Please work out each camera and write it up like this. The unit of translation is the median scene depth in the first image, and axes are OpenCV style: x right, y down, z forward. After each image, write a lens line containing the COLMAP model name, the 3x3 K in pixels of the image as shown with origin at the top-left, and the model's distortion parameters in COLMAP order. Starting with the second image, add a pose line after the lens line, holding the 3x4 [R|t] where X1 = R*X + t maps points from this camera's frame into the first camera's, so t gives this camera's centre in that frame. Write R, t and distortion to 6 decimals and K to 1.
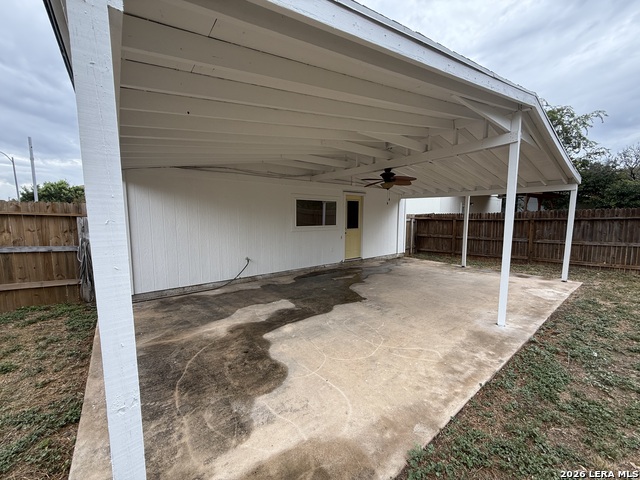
lens RADIAL K [[255.2, 0, 318.1], [0, 255.2, 242.3], [0, 0, 1]] dist [0.000761, 0.000224]
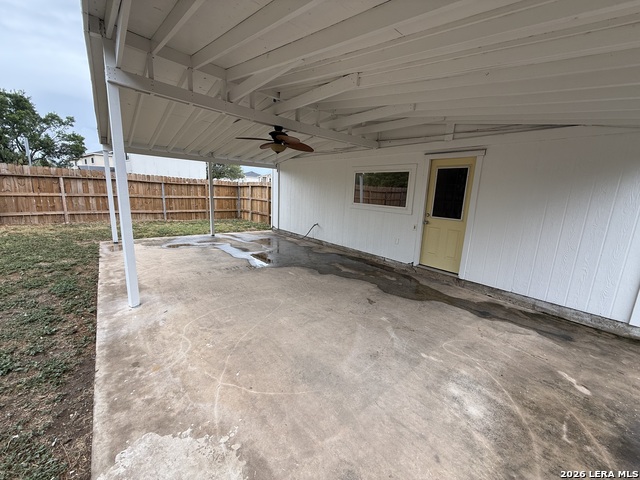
lens RADIAL K [[255.2, 0, 318.5], [0, 255.2, 239.3], [0, 0, 1]] dist [0.000761, 0.000224]
pose [[0.025778, 0.185248, -0.982354, 1.279942], [-0.152036, 0.971975, 0.179302, -0.120081], [0.988039, 0.144731, 0.053220, 1.277592]]
